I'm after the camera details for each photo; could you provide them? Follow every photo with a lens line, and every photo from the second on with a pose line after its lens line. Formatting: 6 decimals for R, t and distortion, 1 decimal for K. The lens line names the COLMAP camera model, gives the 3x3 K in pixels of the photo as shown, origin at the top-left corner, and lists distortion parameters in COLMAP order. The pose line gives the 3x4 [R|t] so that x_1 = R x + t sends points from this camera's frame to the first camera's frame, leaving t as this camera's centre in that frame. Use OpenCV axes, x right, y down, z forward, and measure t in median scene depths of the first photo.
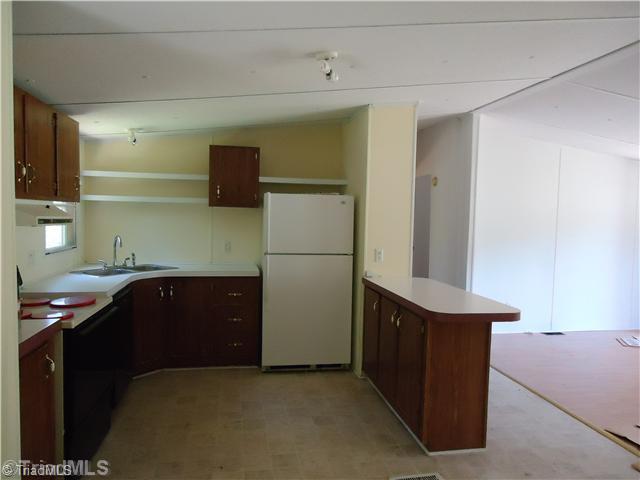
lens RADIAL K [[464.0, 0, 320.0], [0, 464.0, 240.0], [0, 0, 1]] dist [-0.008116, -0.003263]
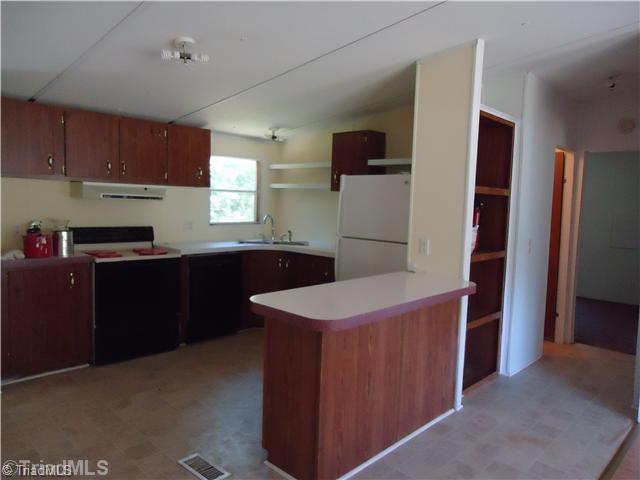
lens RADIAL K [[464.0, 0, 320.0], [0, 464.0, 240.0], [0, 0, 1]] dist [-0.008116, -0.003263]
pose [[0.581333, 0.066432, -0.810949, 0.659934], [-0.062738, 0.997354, 0.036728, 0.003047], [0.811243, 0.029526, 0.583963, 0.375849]]
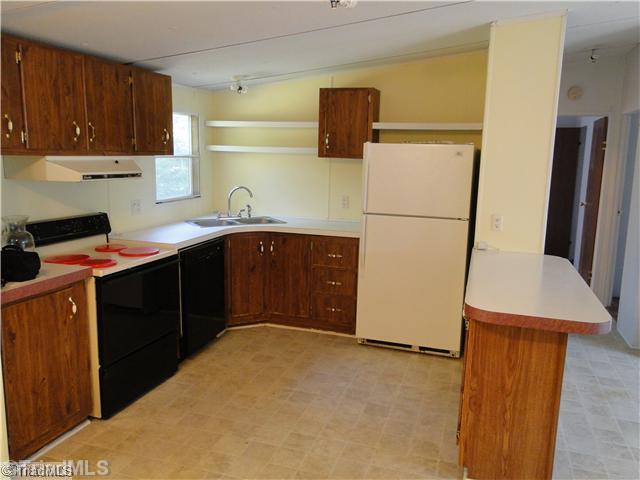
lens RADIAL K [[525.3, 0, 320.0], [0, 525.3, 240.0], [0, 0, 1]] dist [0.002312, 0.000417]
pose [[0.882262, 0.077626, -0.464314, 0.270381], [-0.029462, 0.993482, 0.110113, -0.026095], [0.469835, -0.083469, 0.878799, 0.084889]]
